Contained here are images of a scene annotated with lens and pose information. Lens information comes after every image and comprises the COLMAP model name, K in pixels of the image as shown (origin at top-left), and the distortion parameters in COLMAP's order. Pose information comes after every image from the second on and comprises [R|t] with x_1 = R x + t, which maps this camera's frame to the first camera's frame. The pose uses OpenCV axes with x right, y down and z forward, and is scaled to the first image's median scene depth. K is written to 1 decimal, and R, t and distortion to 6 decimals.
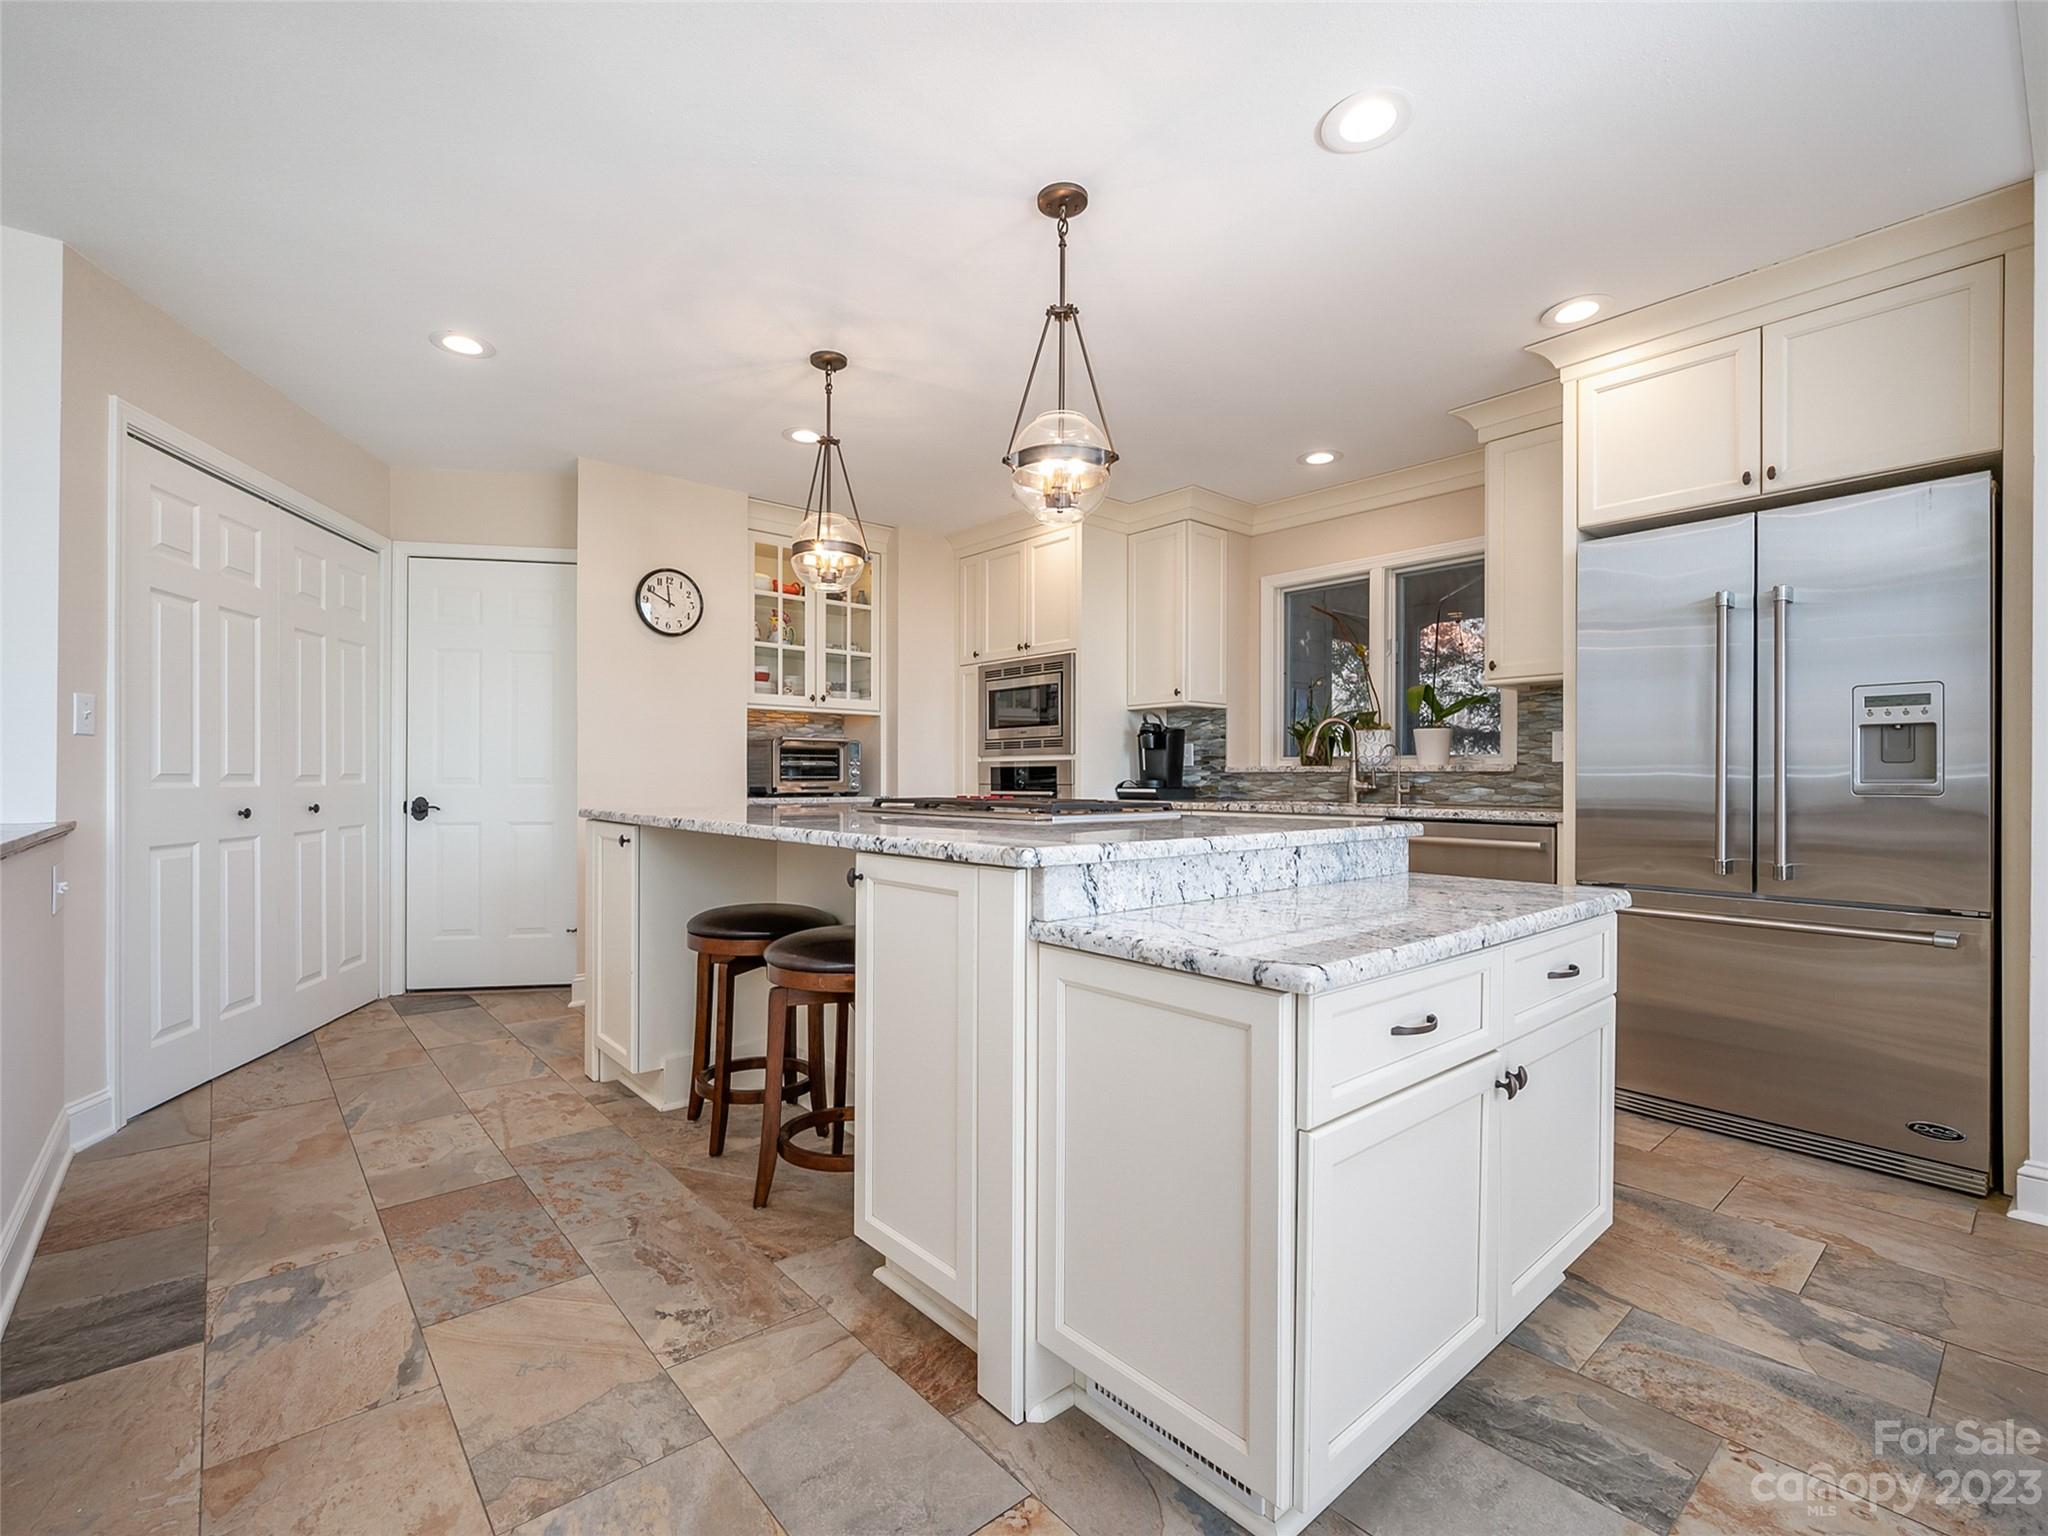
lens RADIAL K [[920.2, 0, 1005.6], [0, 920.2, 777.5], [0, 0, 1]] dist [-0.000555, -0.000851]
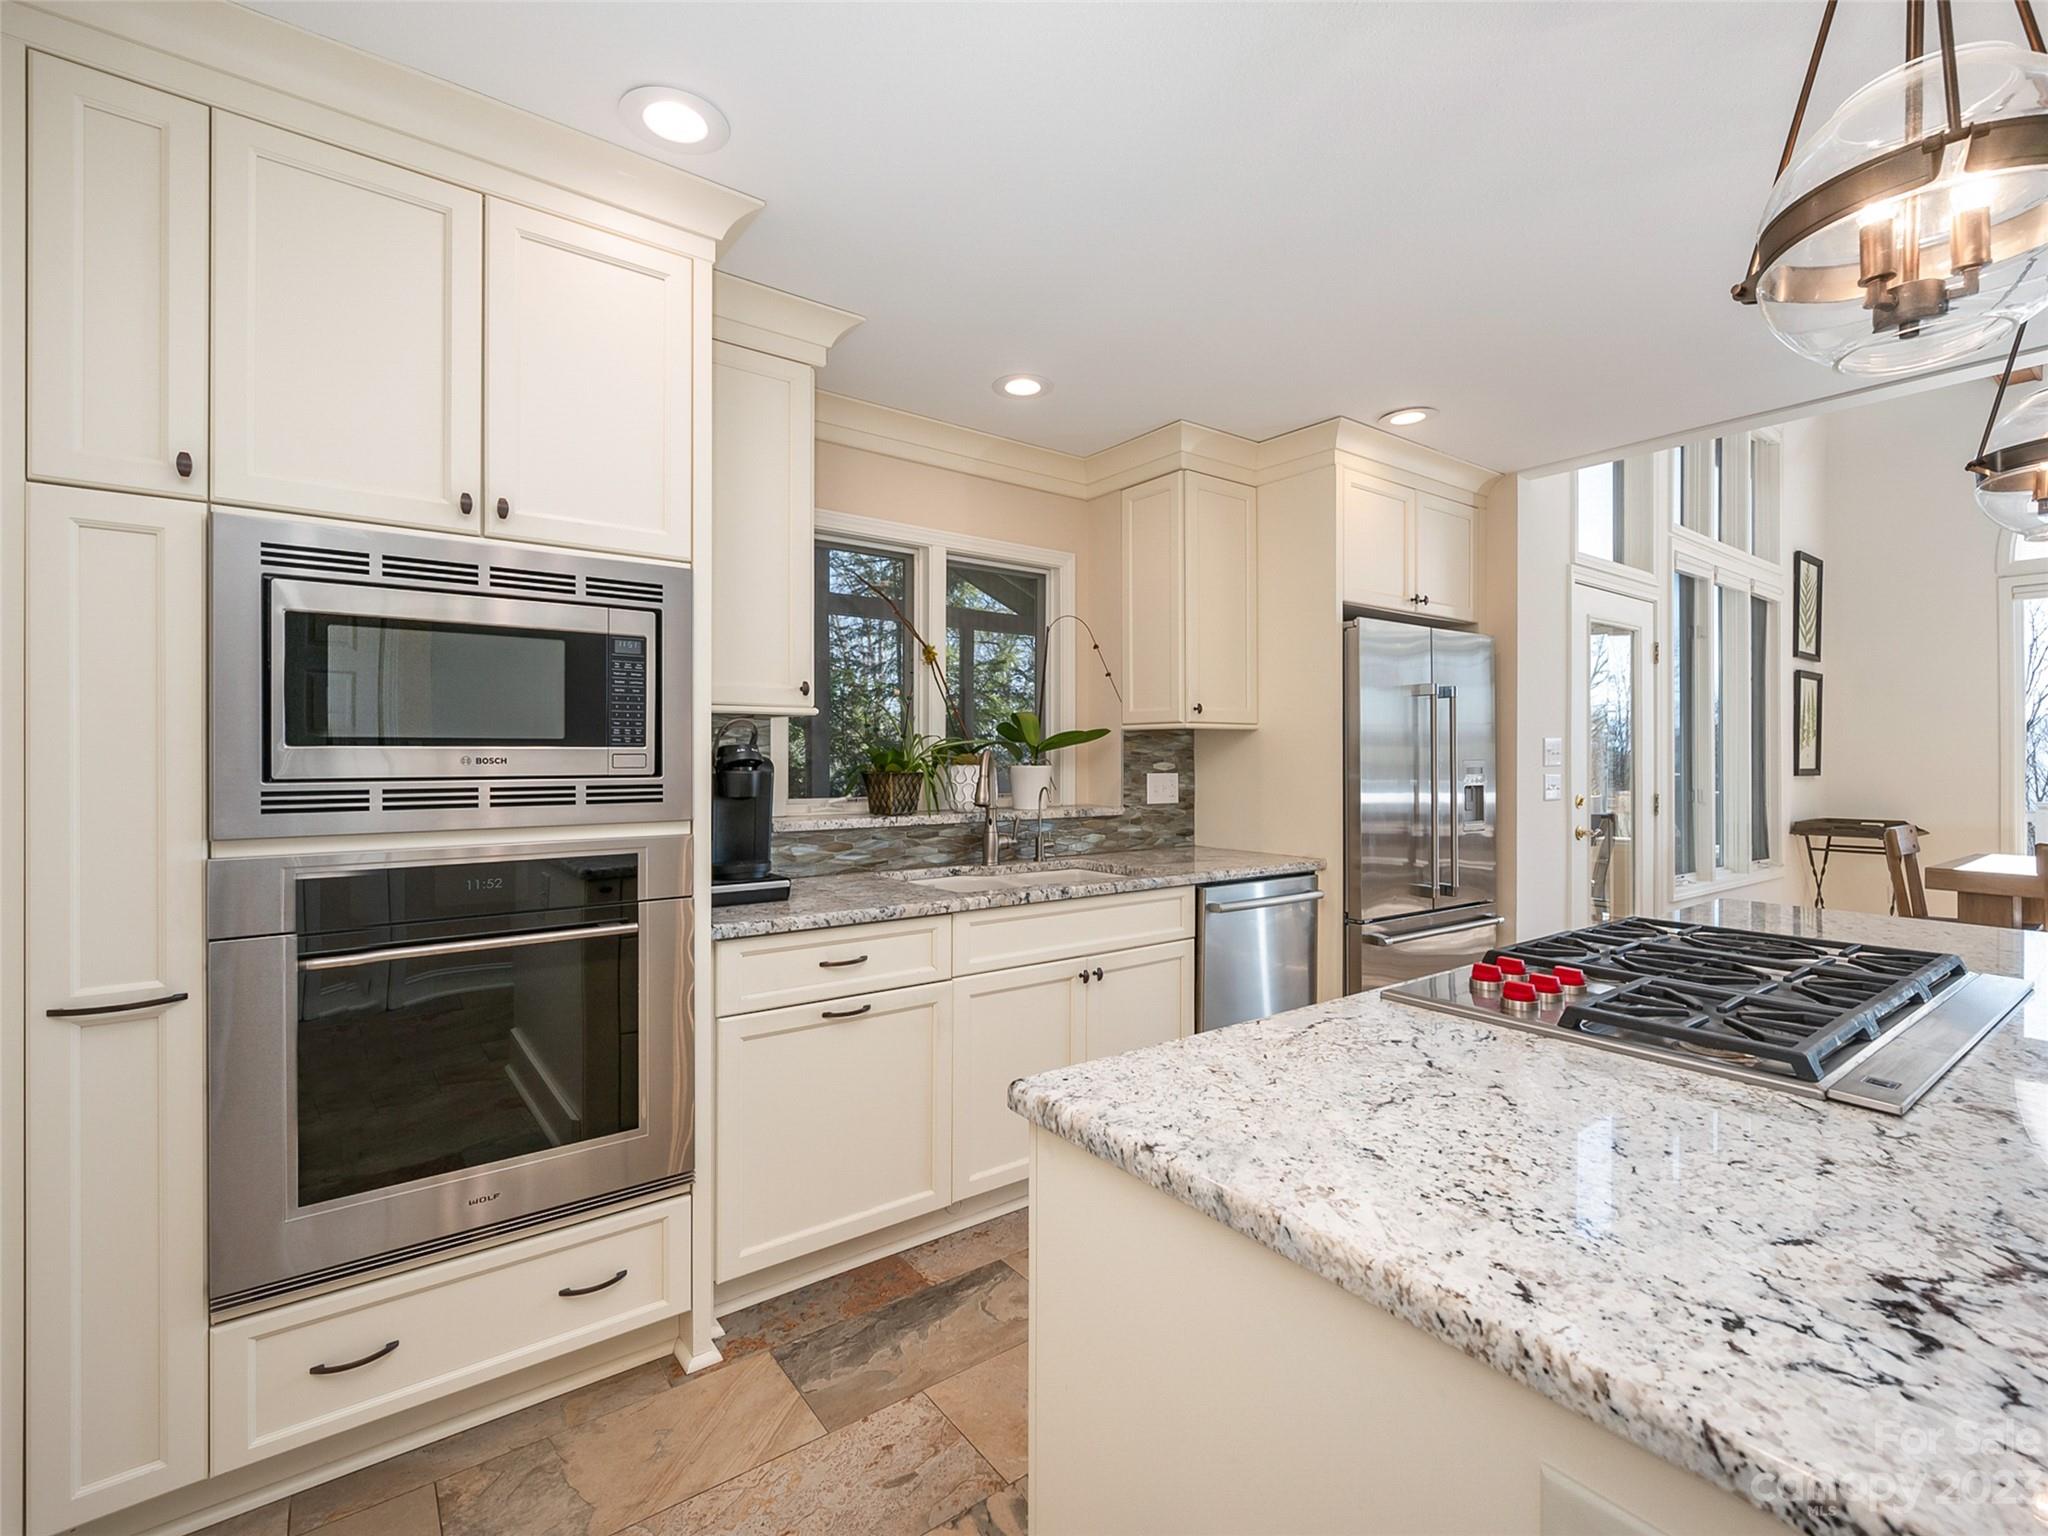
lens RADIAL K [[920.2, 0, 1008.8], [0, 920.2, 756.5], [0, 0, 1]] dist [-0.000555, -0.000851]
pose [[0.078066, -0.001639, 0.996947, -0.355517], [-0.000668, 0.999998, 0.001696, -0.059979], [-0.996948, -0.000798, 0.078065, 0.915284]]
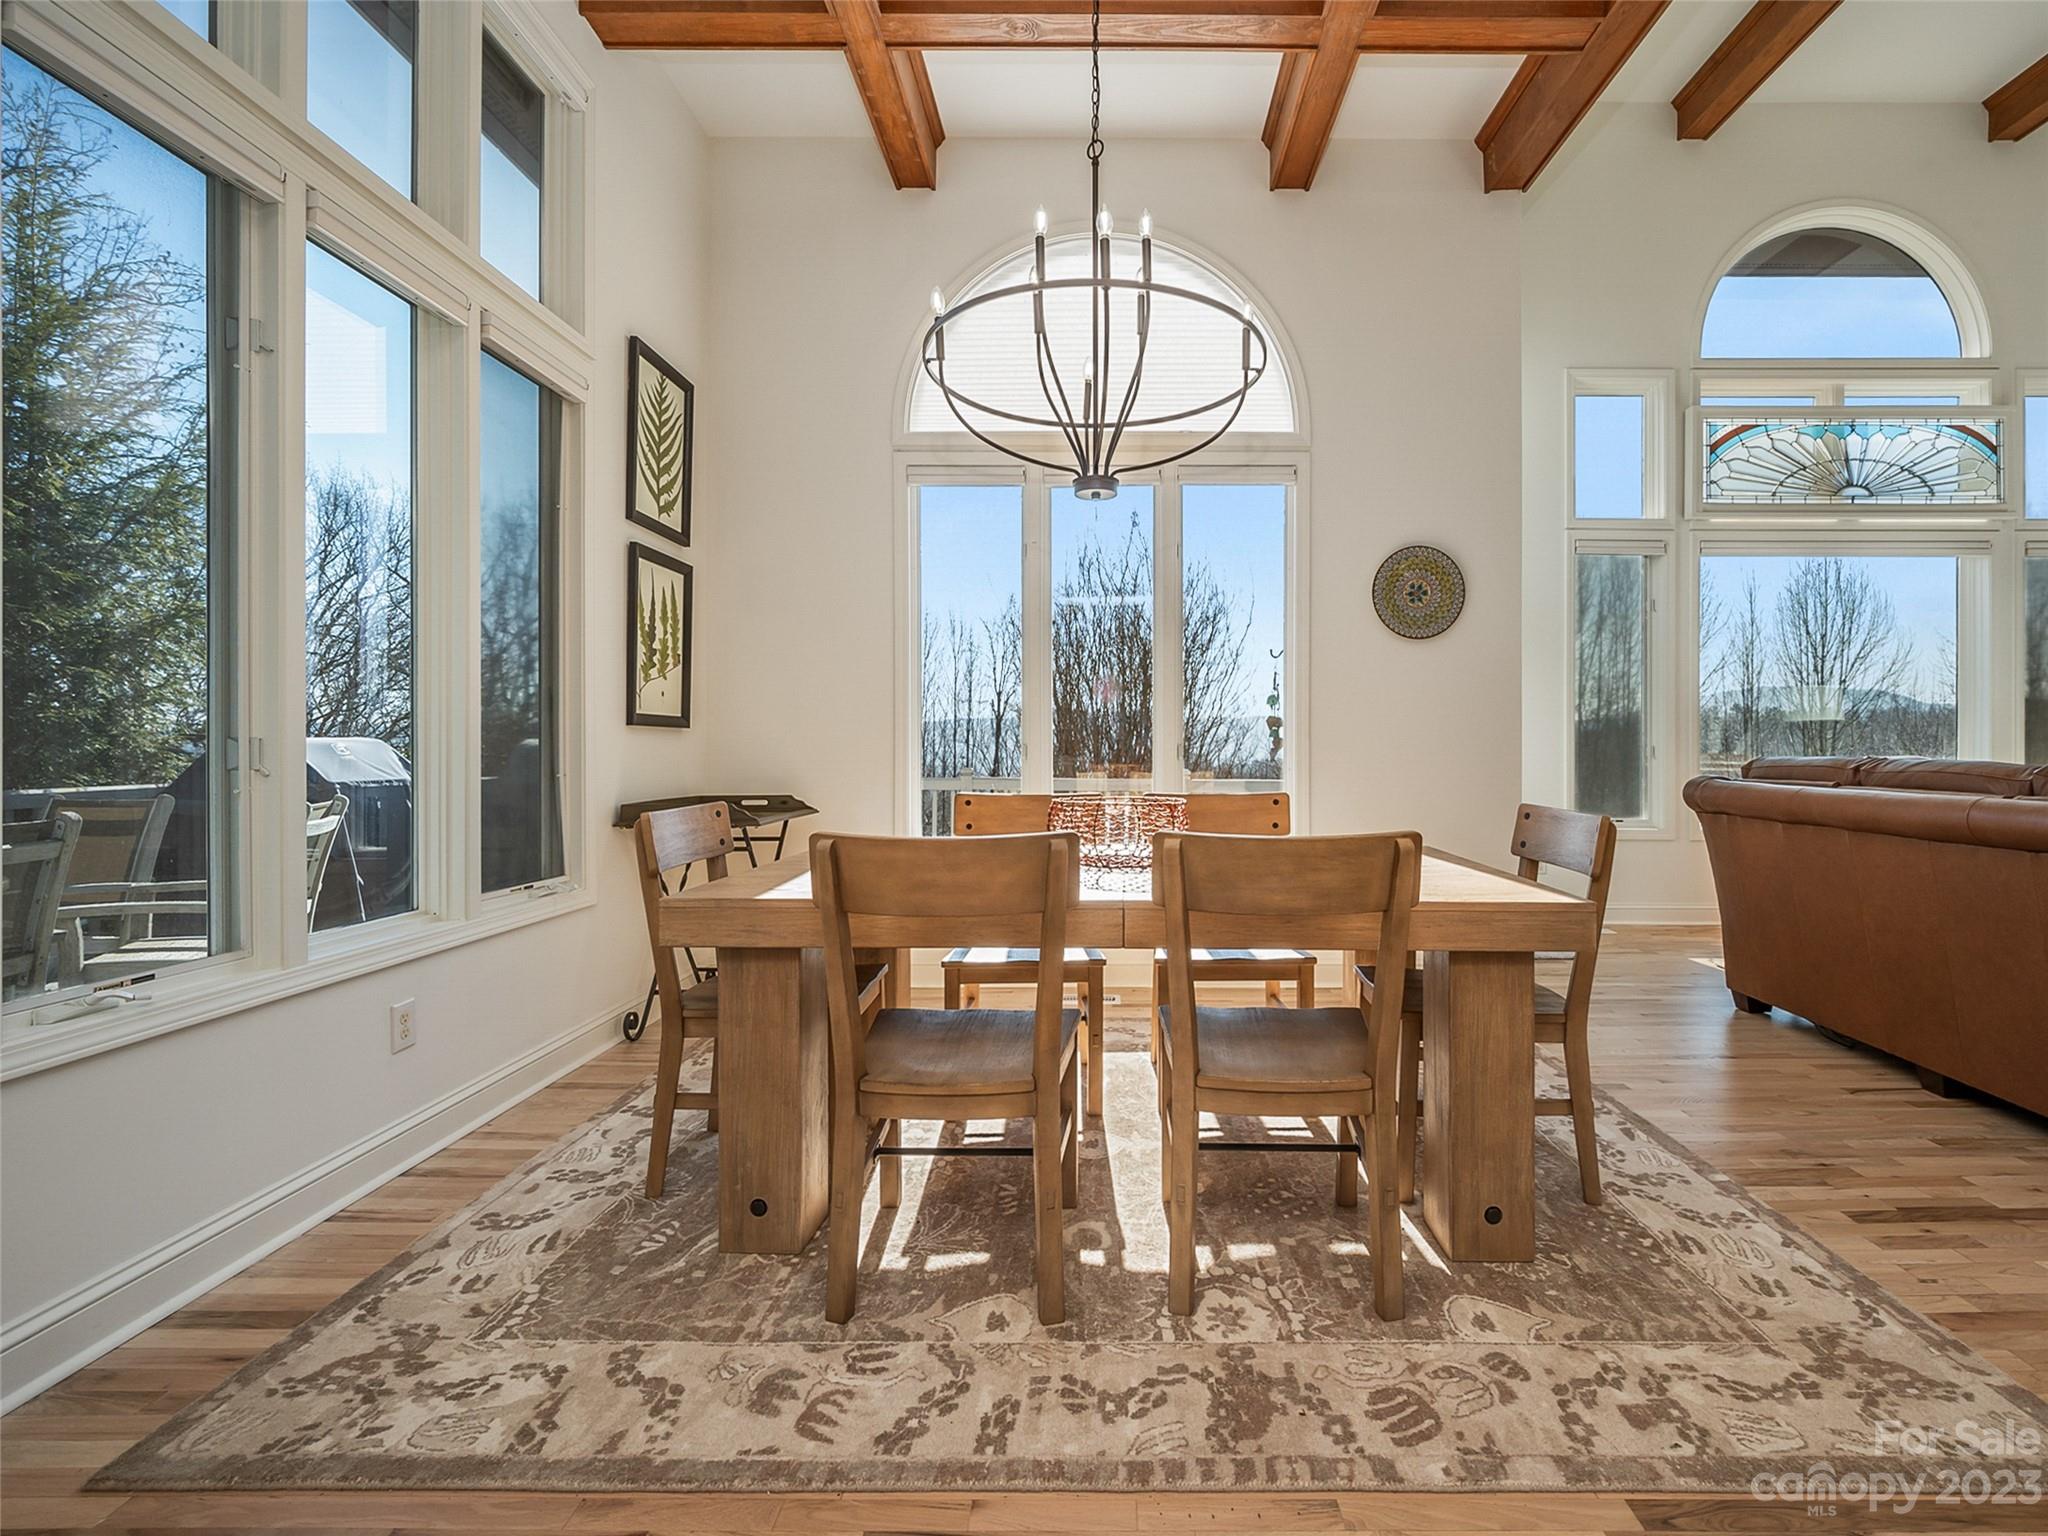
lens RADIAL K [[968.2, 0, 1127.3], [0, 968.2, 742.3], [0, 0, 1]] dist [0.002356, -0.001412]
pose [[-0.760615, -0.005108, 0.649183, 0.246785], [-0.007593, 0.999971, -0.001028, -0.016536], [-0.649159, -0.005711, -0.760632, 0.205001]]
